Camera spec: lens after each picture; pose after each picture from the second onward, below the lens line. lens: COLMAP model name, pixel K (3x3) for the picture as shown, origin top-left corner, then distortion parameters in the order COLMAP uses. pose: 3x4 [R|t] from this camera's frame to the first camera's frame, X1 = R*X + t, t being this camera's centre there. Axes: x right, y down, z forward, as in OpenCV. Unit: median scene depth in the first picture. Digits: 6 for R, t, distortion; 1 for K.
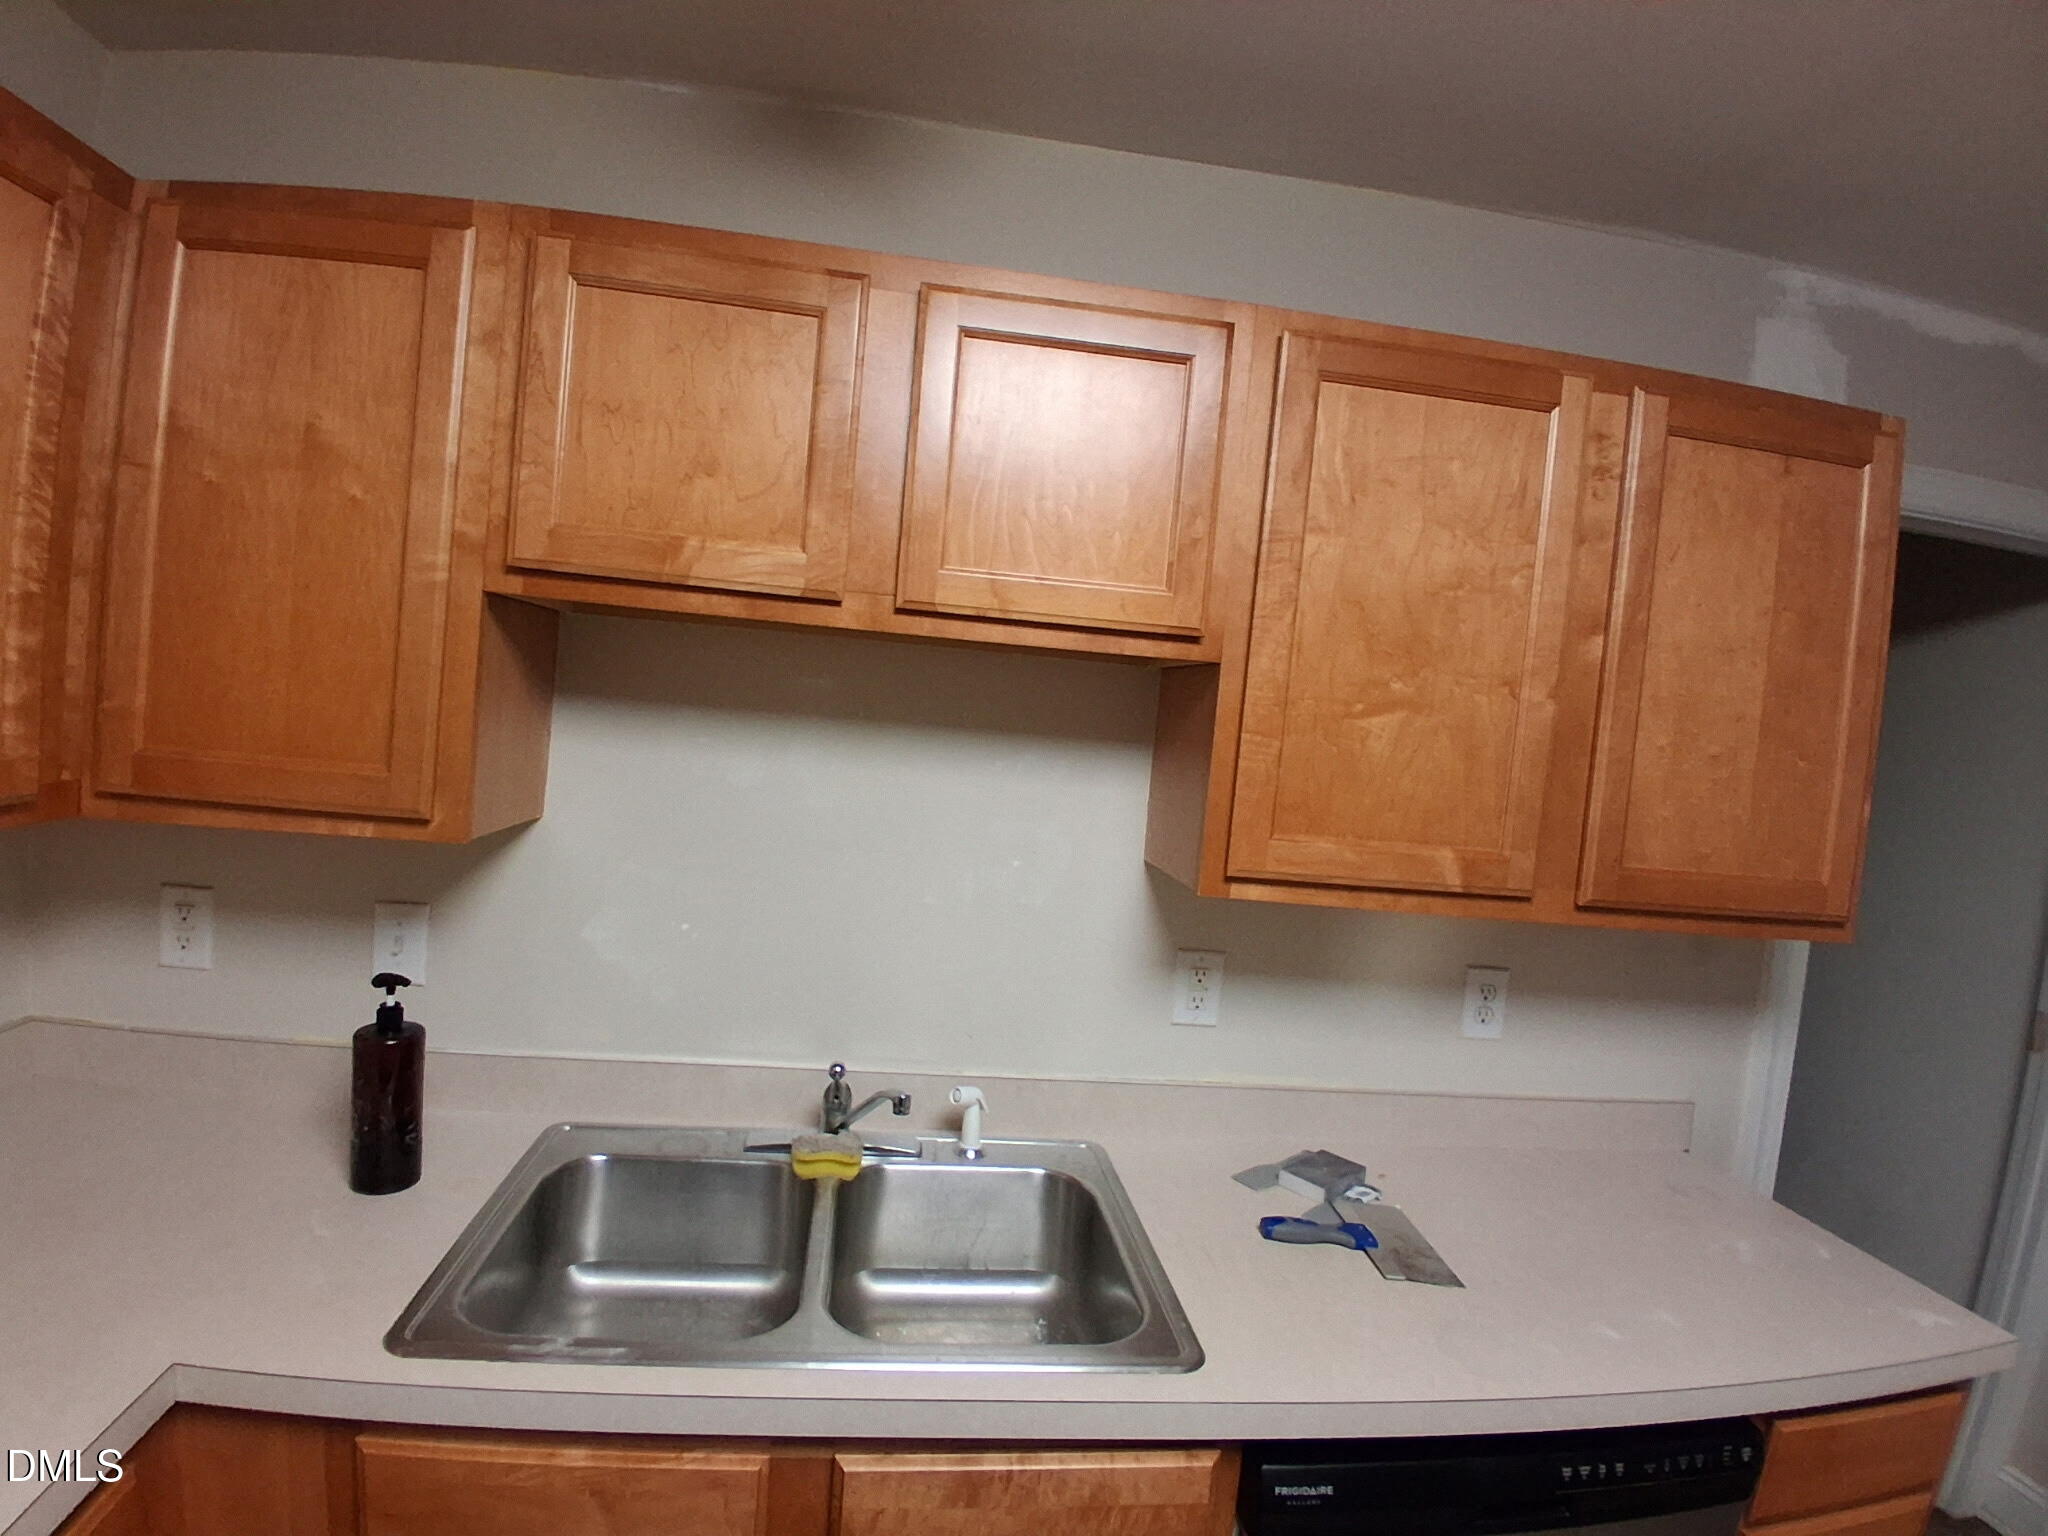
lens RADIAL K [[1008.7, 0, 1011.5], [0, 1008.7, 764.8], [0, 0, 1]] dist [-0.000127, -0.040790]
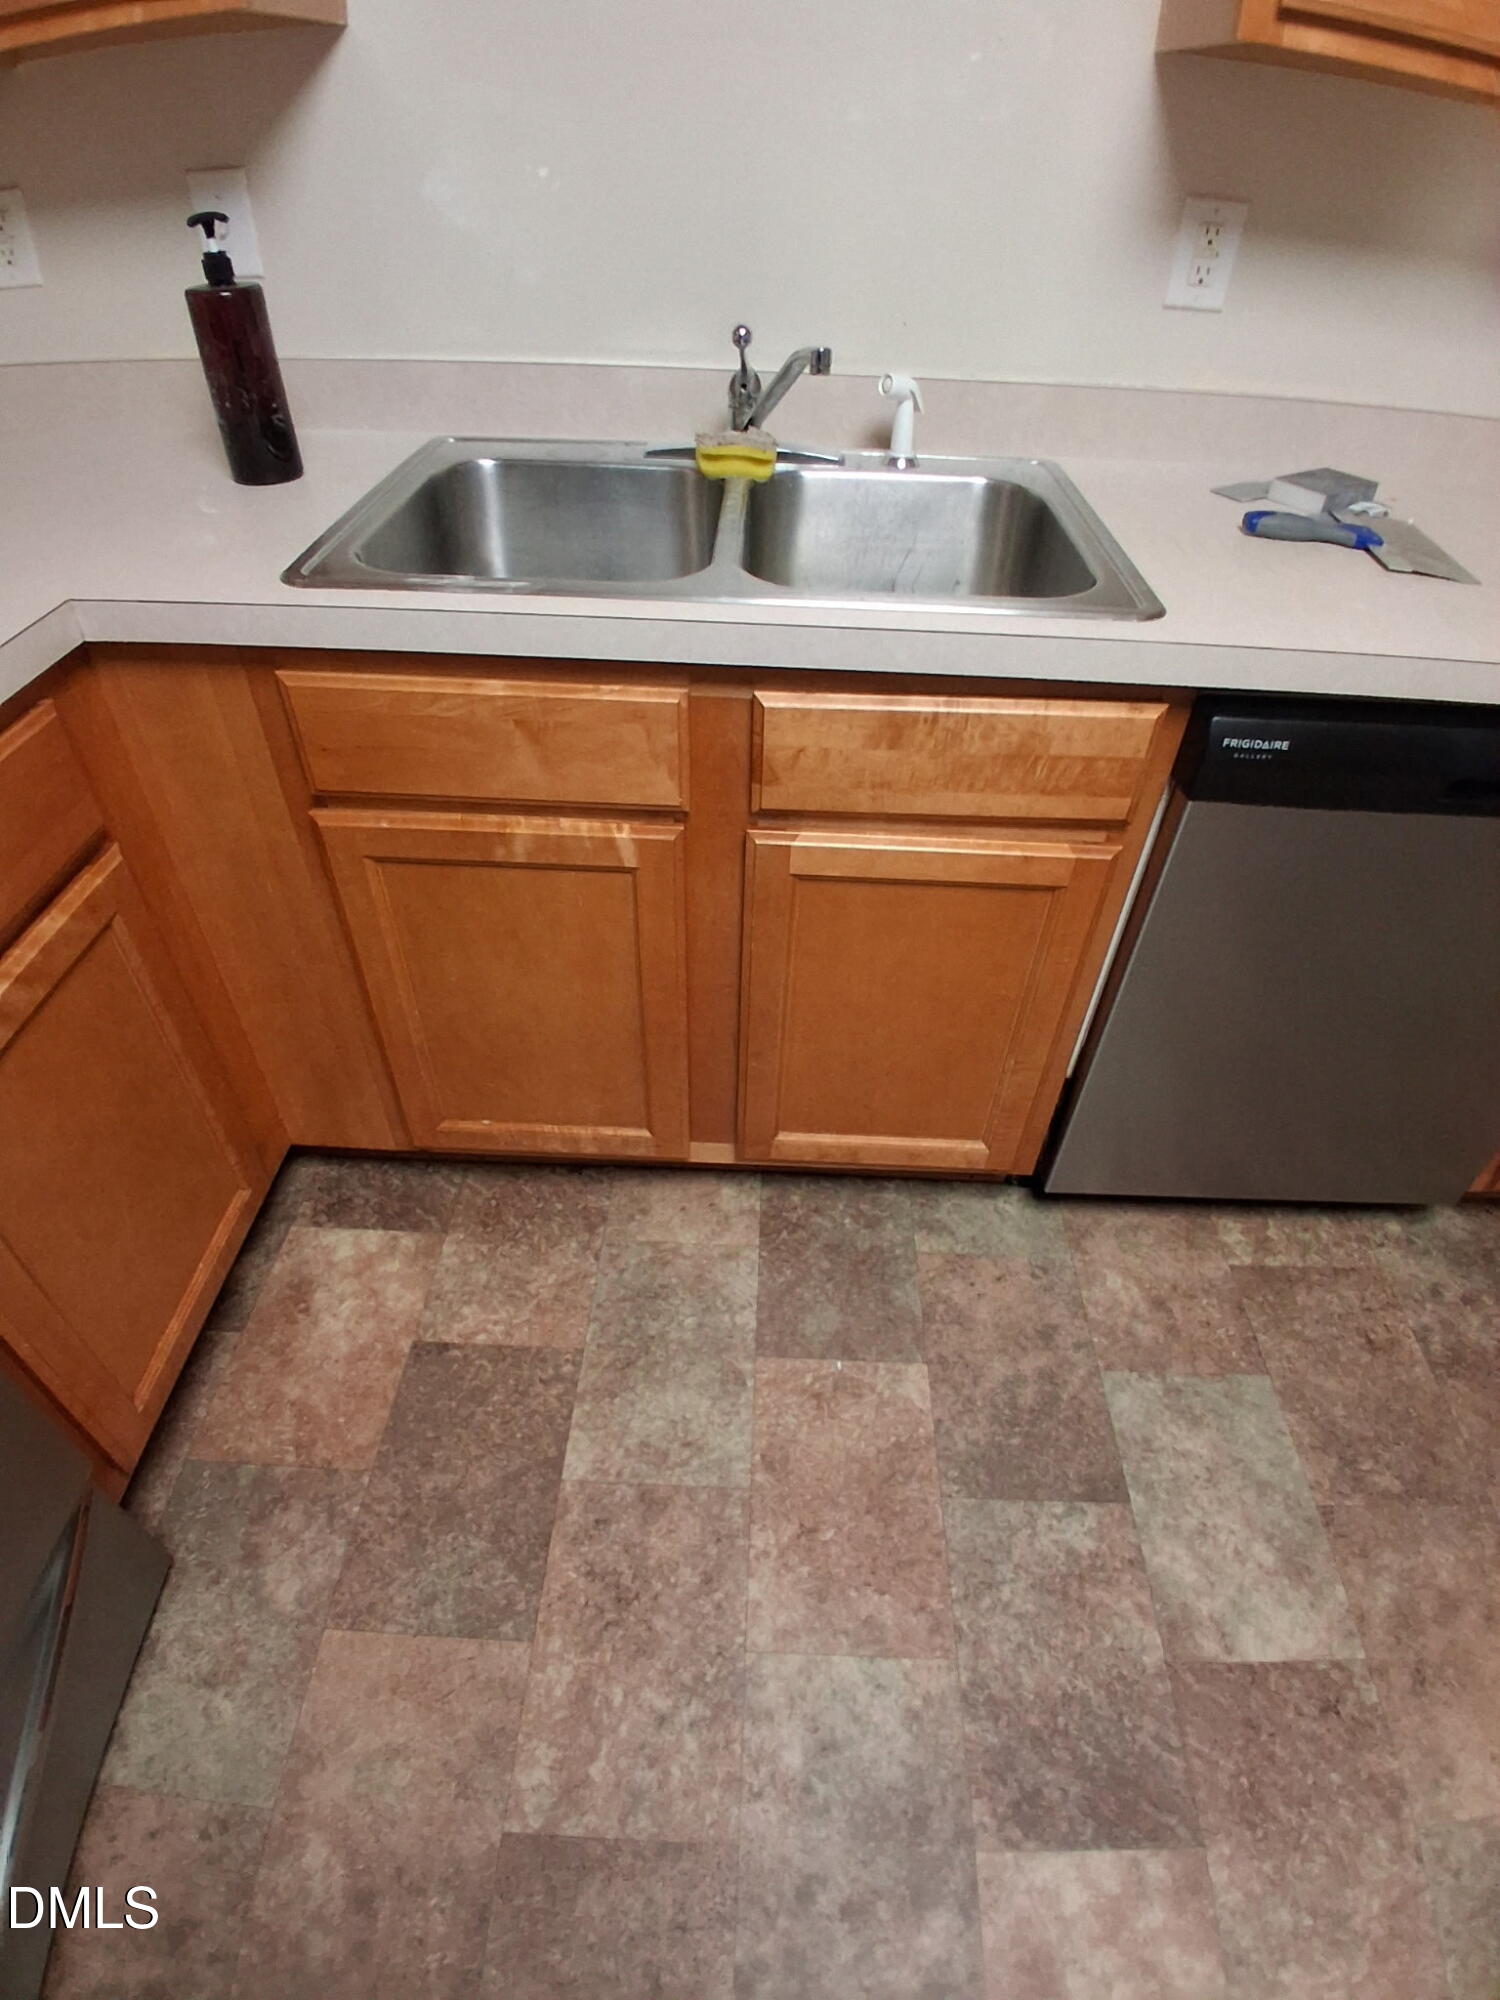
lens RADIAL K [[985.1, 0, 776.2], [0, 985.1, 975.0], [0, 0, 1]] dist [-0.000127, -0.040790]
pose [[0.989158, 0.056663, -0.135485, -0.009377], [0.038085, 0.792025, 0.609300, 0.278323], [0.141832, -0.607853, 0.781280, 0.078235]]
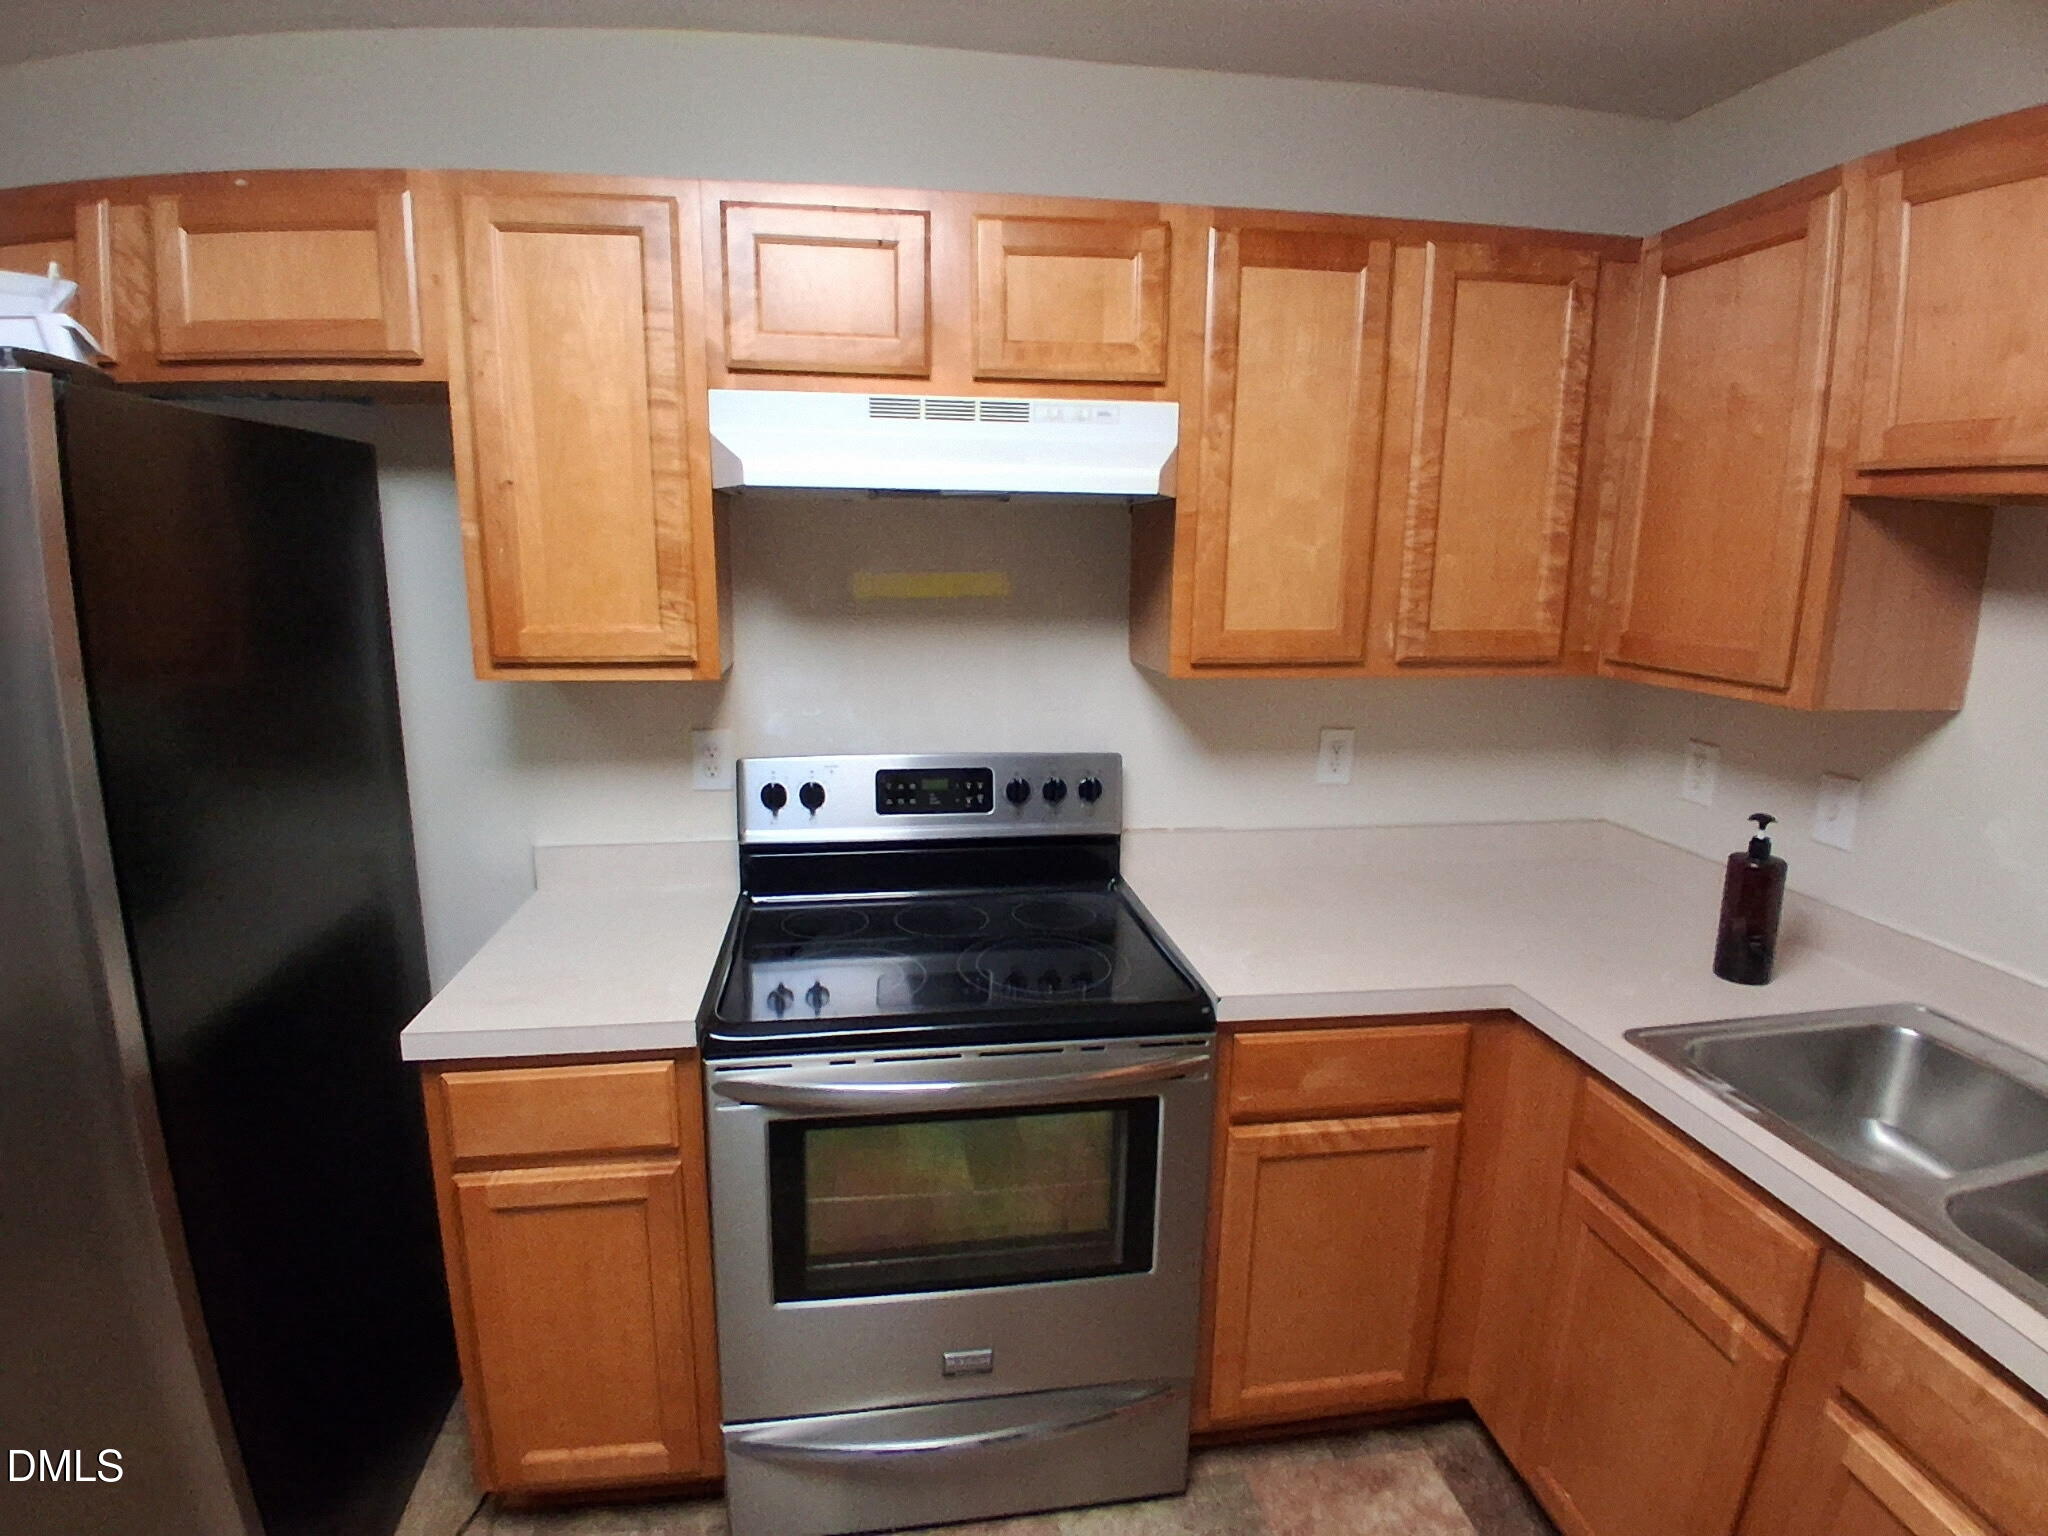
lens RADIAL K [[1008.7, 0, 1011.5], [0, 1008.7, 764.8], [0, 0, 1]] dist [-0.000127, -0.040790]
pose [[0.030442, 0.118329, -0.992508, 0.637842], [-0.057349, 0.991539, 0.116454, 0.062618], [0.997890, 0.053375, 0.036970, 0.014785]]
